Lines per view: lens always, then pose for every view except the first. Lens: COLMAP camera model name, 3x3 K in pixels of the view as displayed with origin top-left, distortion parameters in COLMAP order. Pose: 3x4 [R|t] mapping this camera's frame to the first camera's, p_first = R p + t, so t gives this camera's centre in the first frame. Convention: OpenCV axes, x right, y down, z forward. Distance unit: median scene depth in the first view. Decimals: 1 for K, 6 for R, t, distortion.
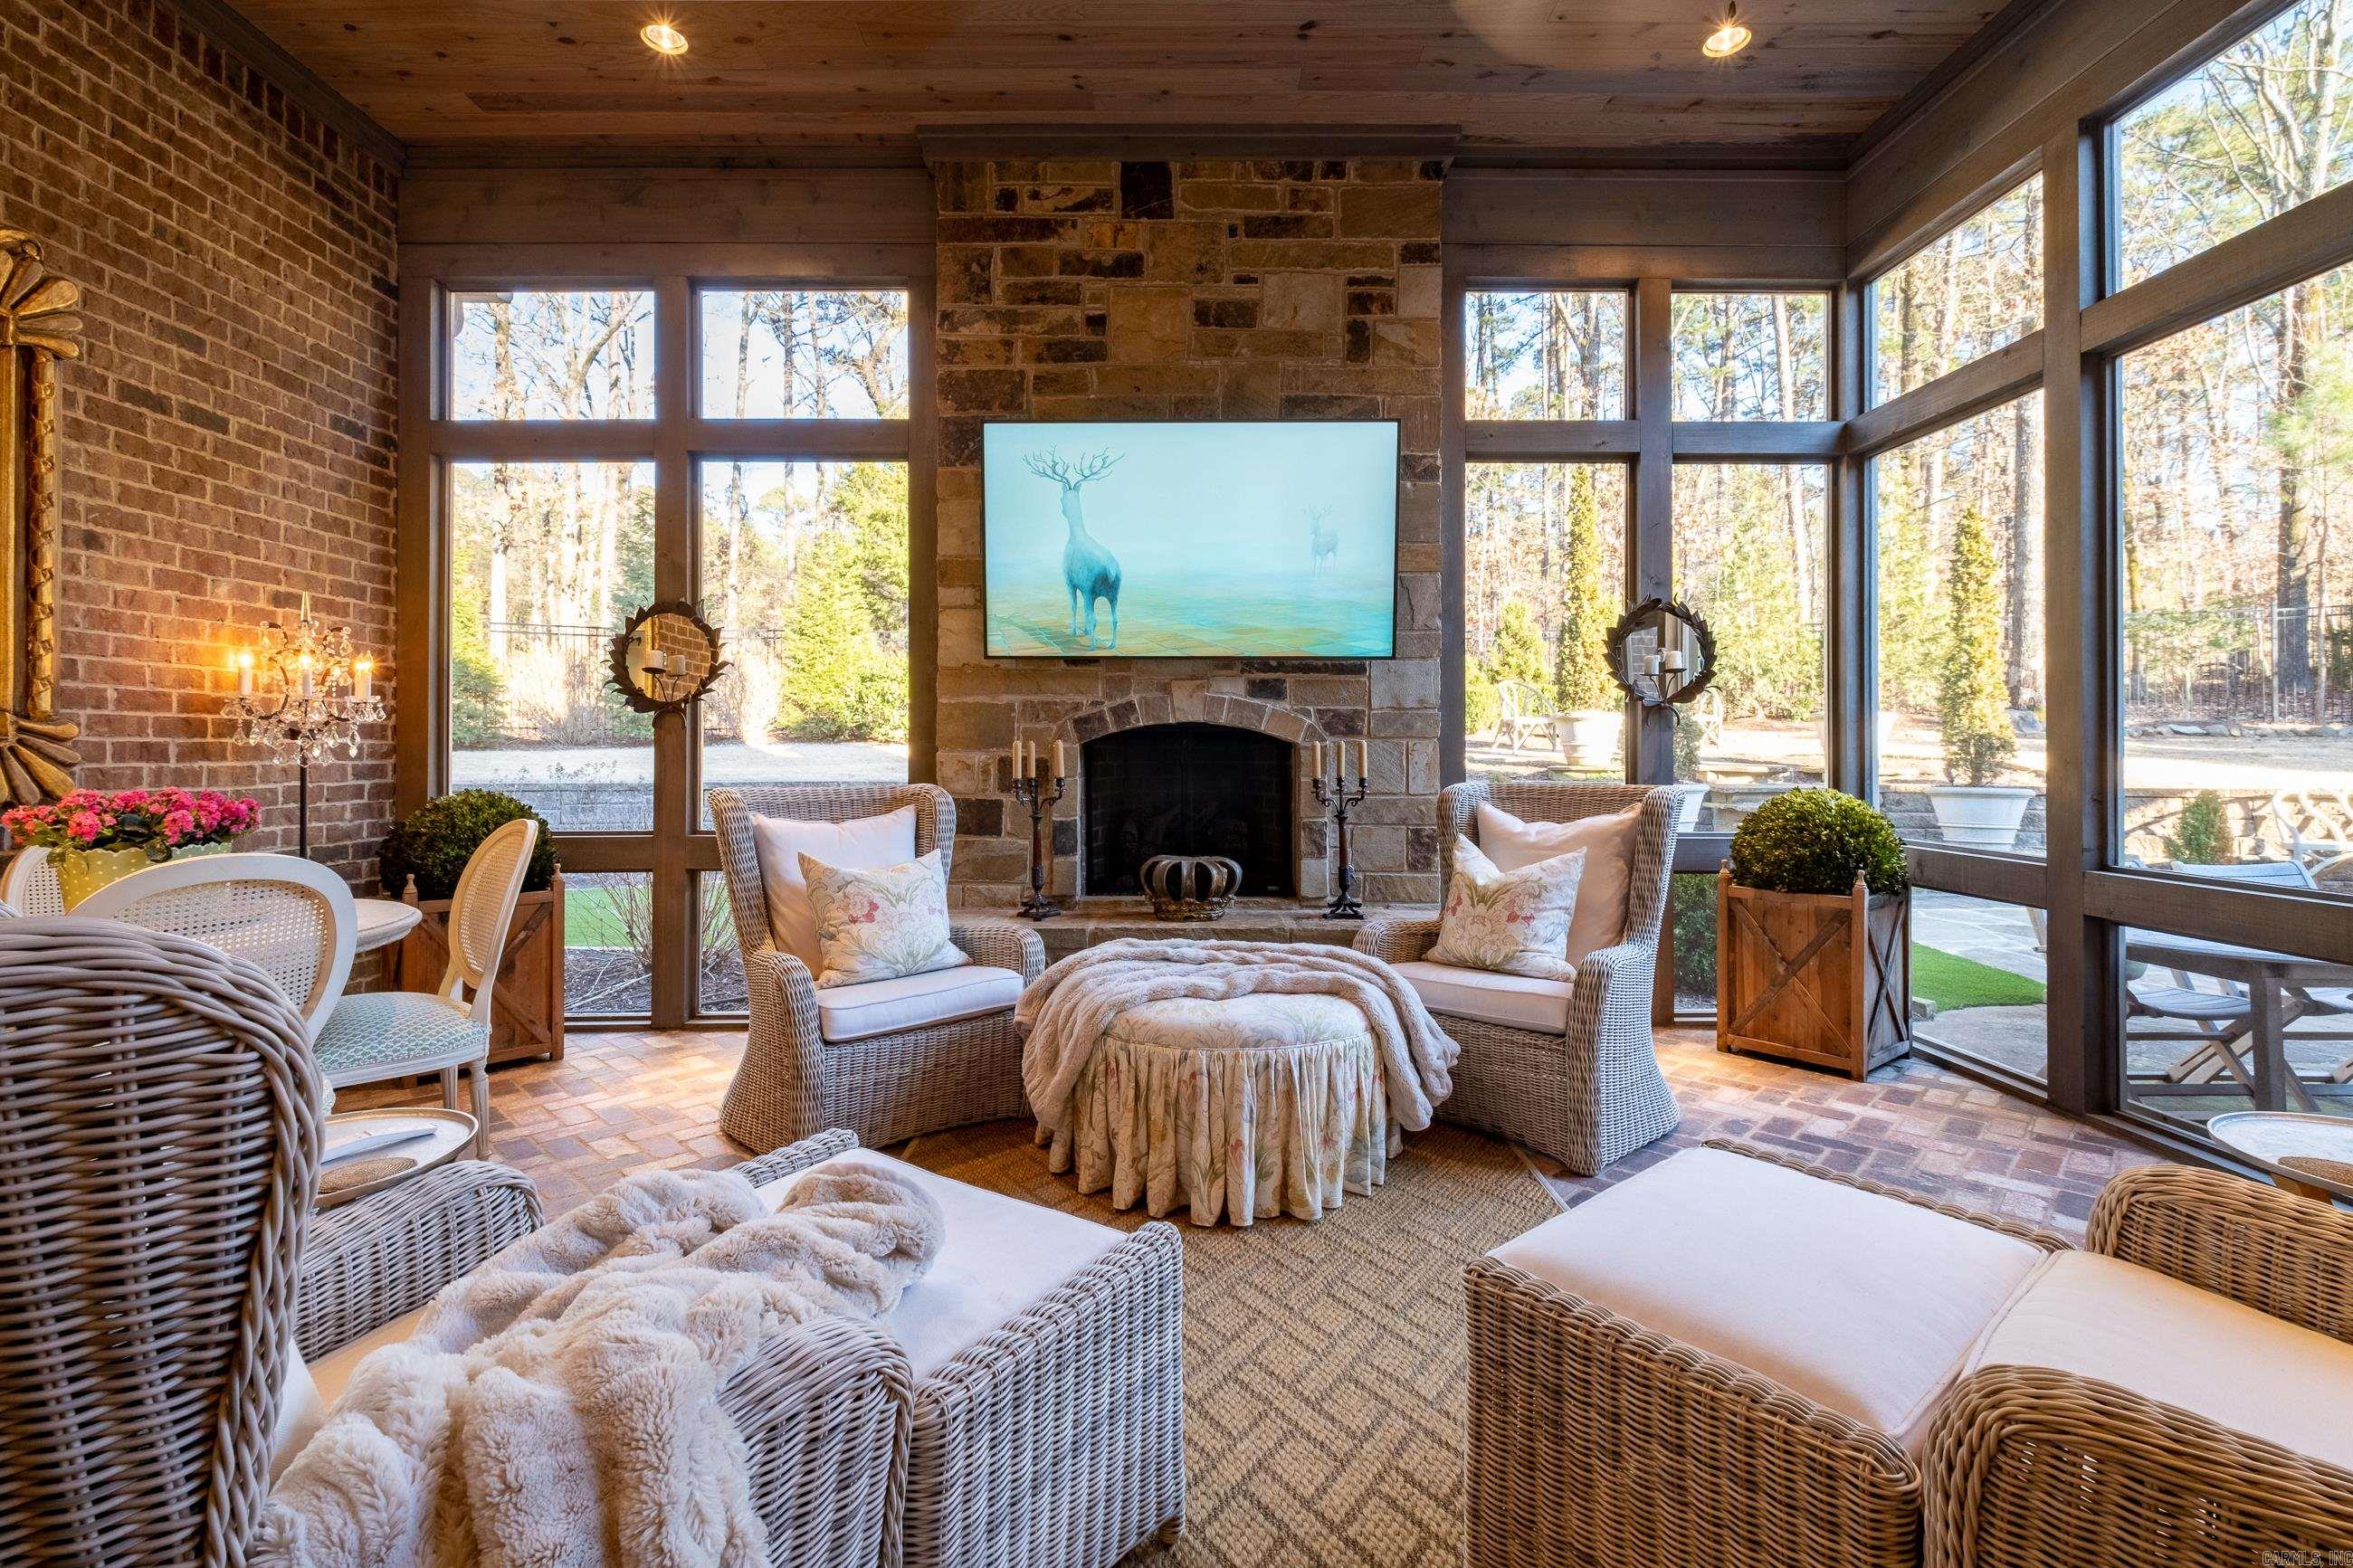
lens RADIAL K [[1048.4, 0, 1165.9], [0, 1048.4, 749.1], [0, 0, 1]] dist [-0.002910, 0.001096]
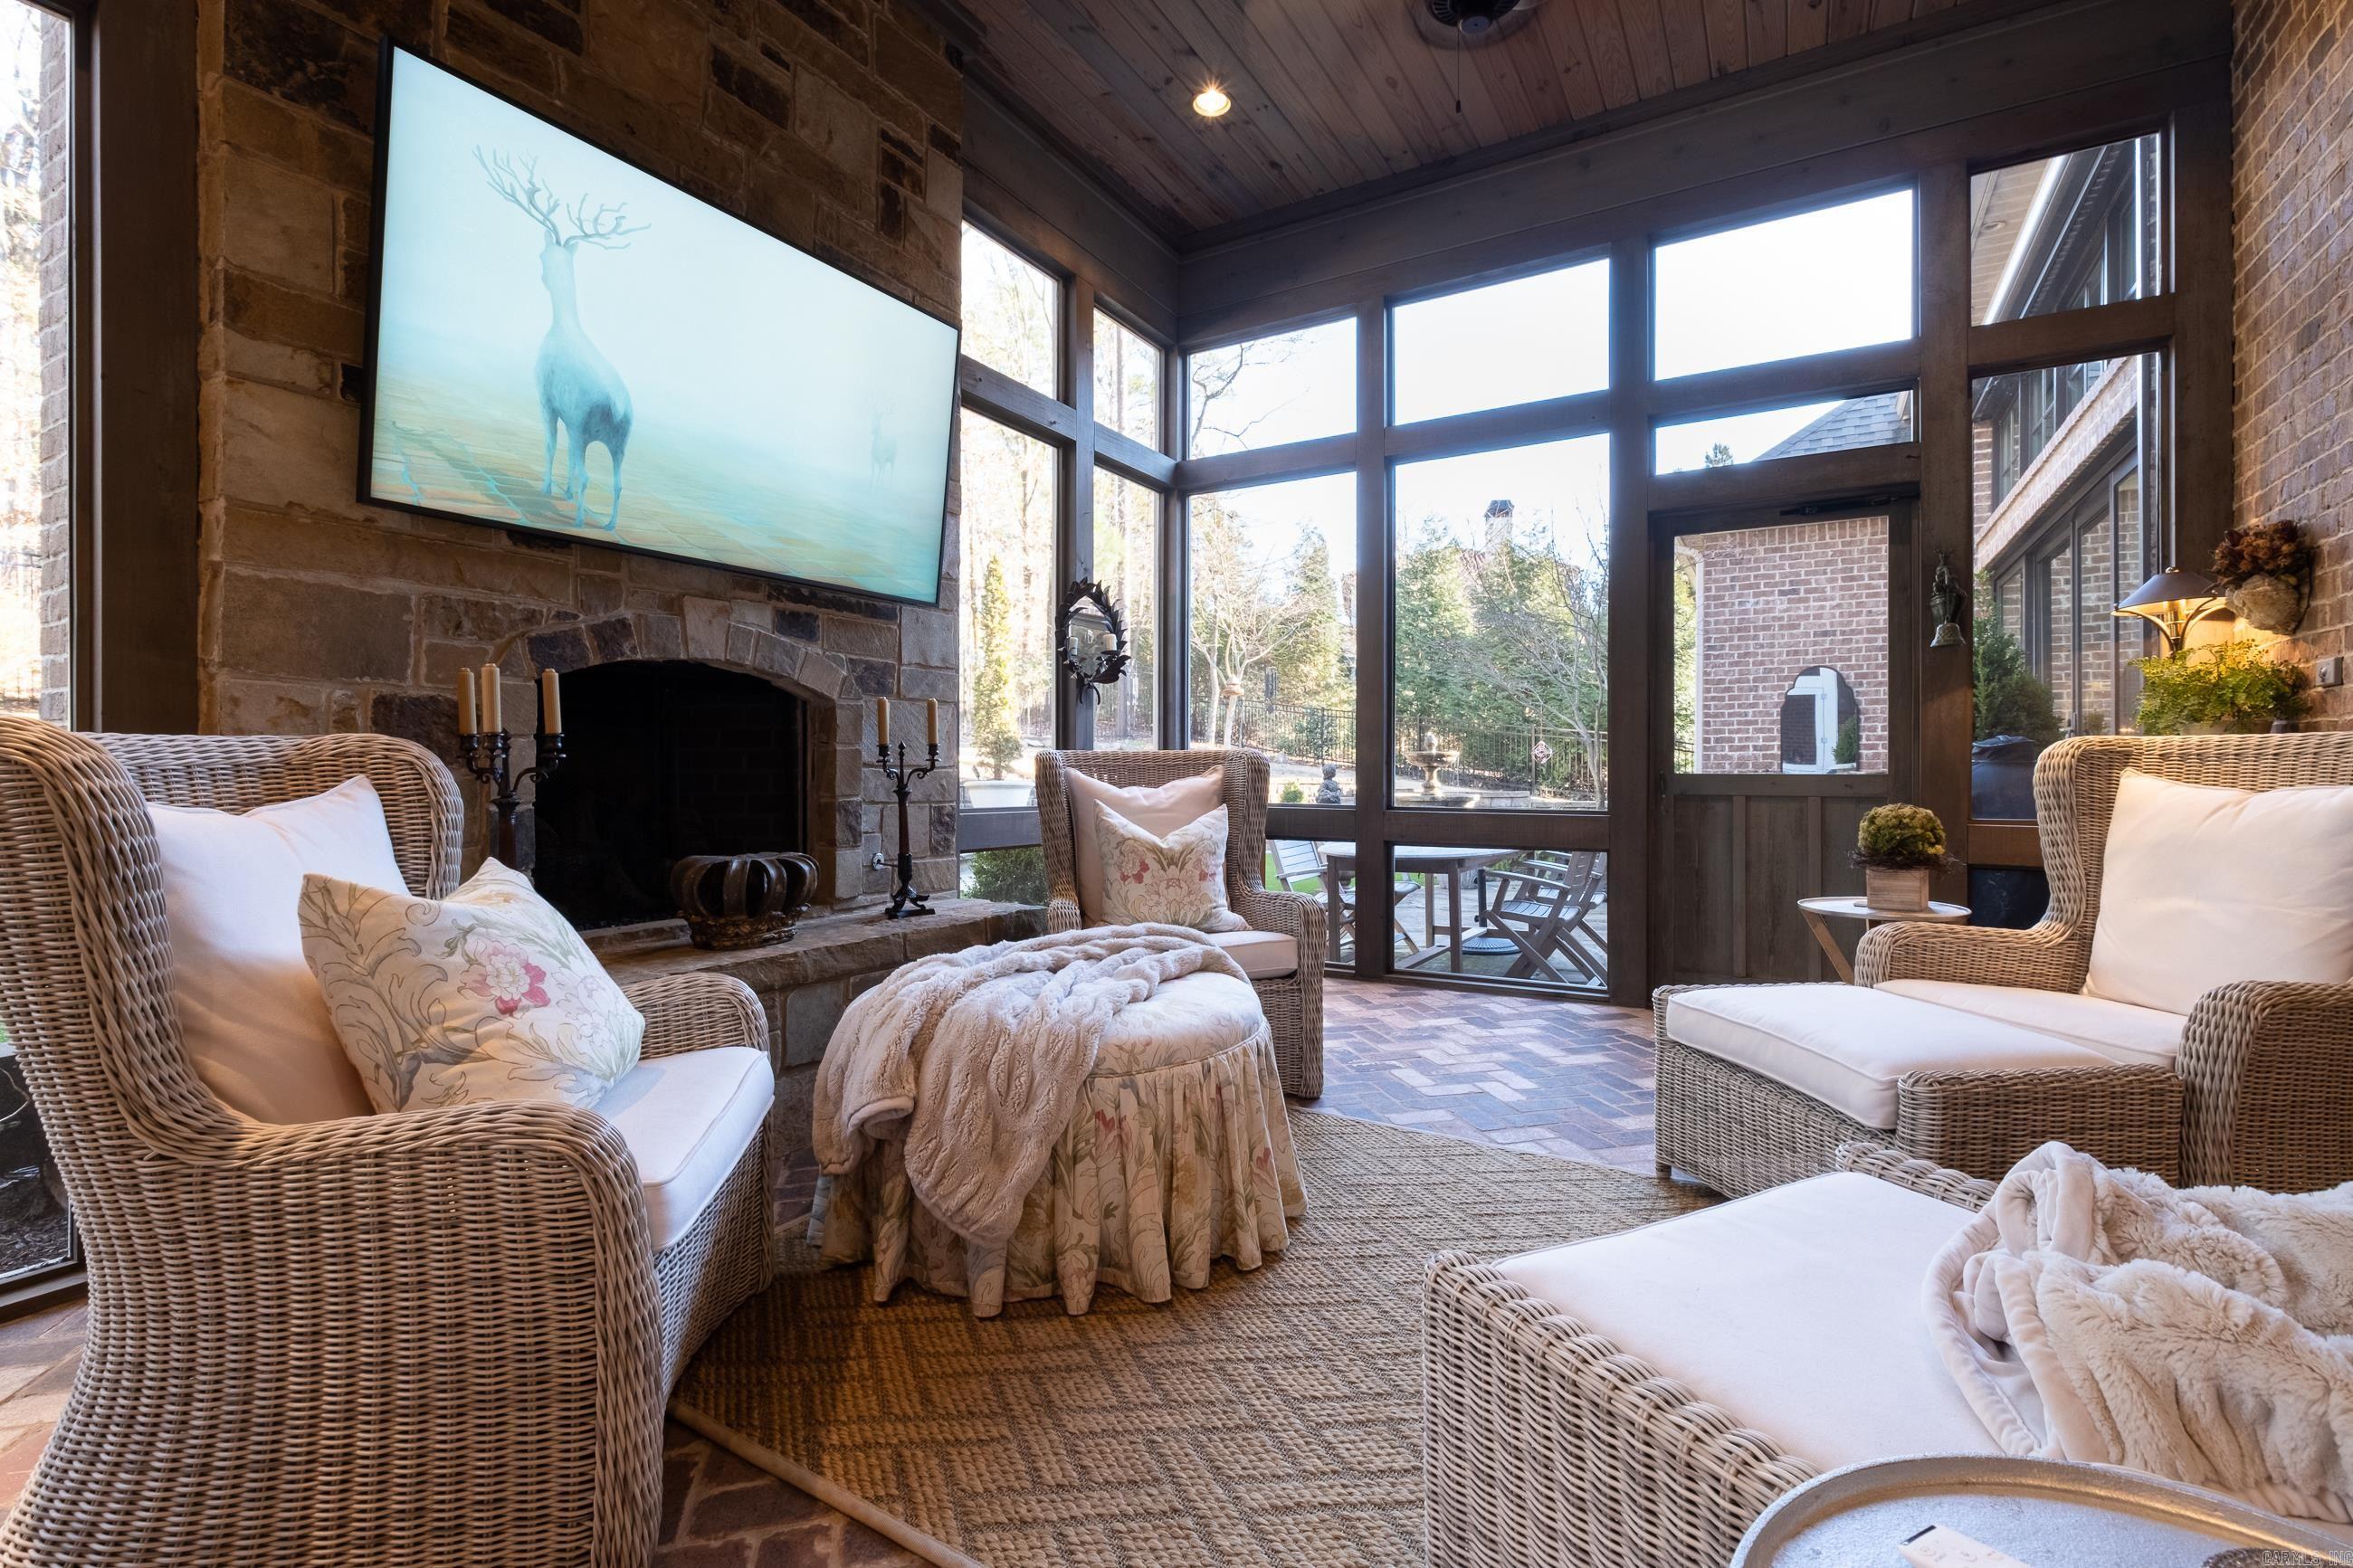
lens RADIAL K [[1048.4, 0, 1177.1], [0, 1048.4, 774.7], [0, 0, 1]] dist [-0.002910, 0.001096]
pose [[0.504929, -0.004958, 0.863147, -0.418520], [-0.002166, 0.999973, 0.007011, 0.043990], [-0.863158, -0.005410, 0.504905, 0.397385]]
